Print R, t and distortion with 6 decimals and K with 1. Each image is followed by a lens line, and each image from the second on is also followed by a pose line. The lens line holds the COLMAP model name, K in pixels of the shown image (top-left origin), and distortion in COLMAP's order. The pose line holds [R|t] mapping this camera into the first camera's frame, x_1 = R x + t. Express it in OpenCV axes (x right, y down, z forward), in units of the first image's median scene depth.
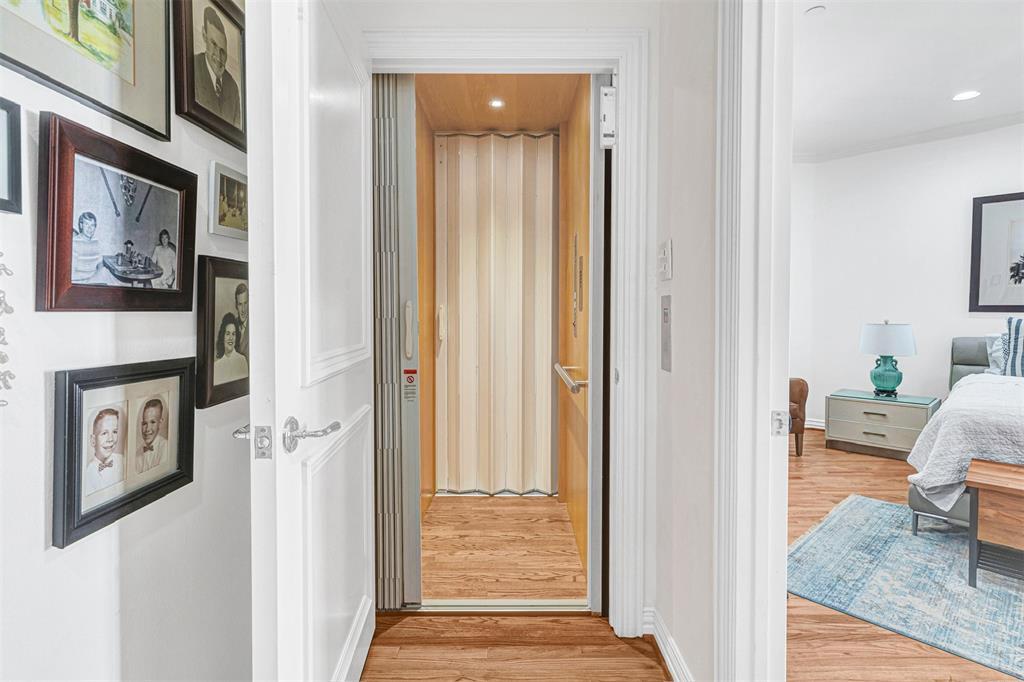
lens RADIAL K [[522.7, 0, 486.8], [0, 522.7, 324.0], [0, 0, 1]] dist [0.007415, 0.001189]
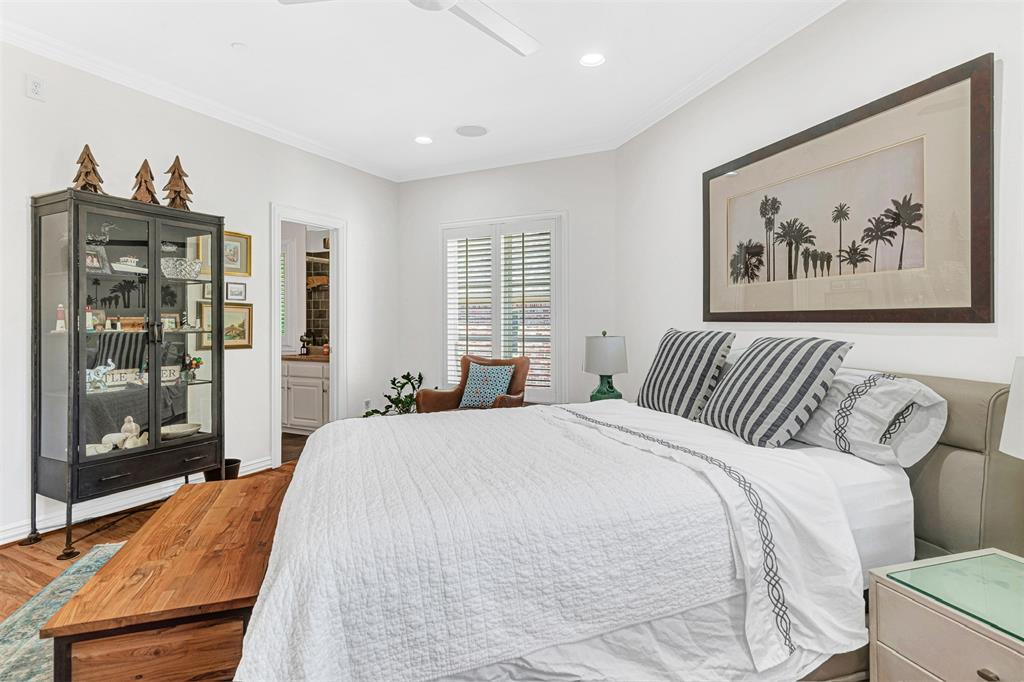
lens RADIAL K [[522.7, 0, 505.4], [0, 522.7, 322.4], [0, 0, 1]] dist [0.007415, 0.001189]
pose [[0.887599, -0.002172, -0.460611, 1.136922], [-0.009256, 0.999703, -0.022550, -0.001847], [0.460523, 0.024279, 0.887315, 0.217411]]
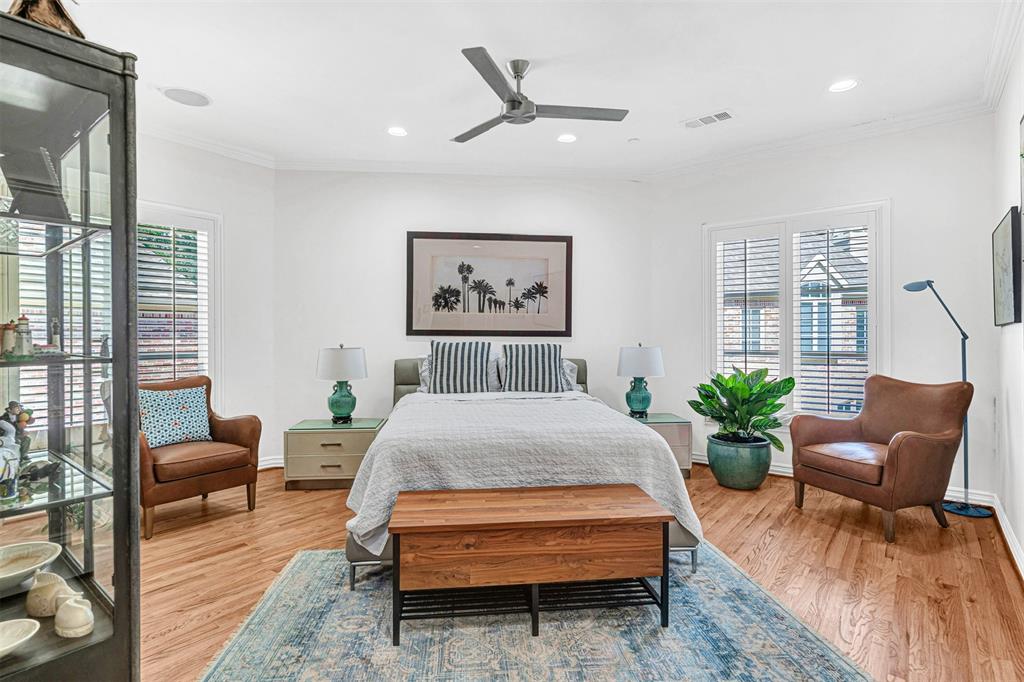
lens RADIAL K [[522.7, 0, 512.8], [0, 522.7, 340.6], [0, 0, 1]] dist [0.007415, 0.001189]
pose [[0.608542, -0.006503, 0.793495, 0.215616], [0.017818, 0.999826, -0.005471, -0.003228], [-0.793322, 0.017468, 0.608552, 0.187940]]
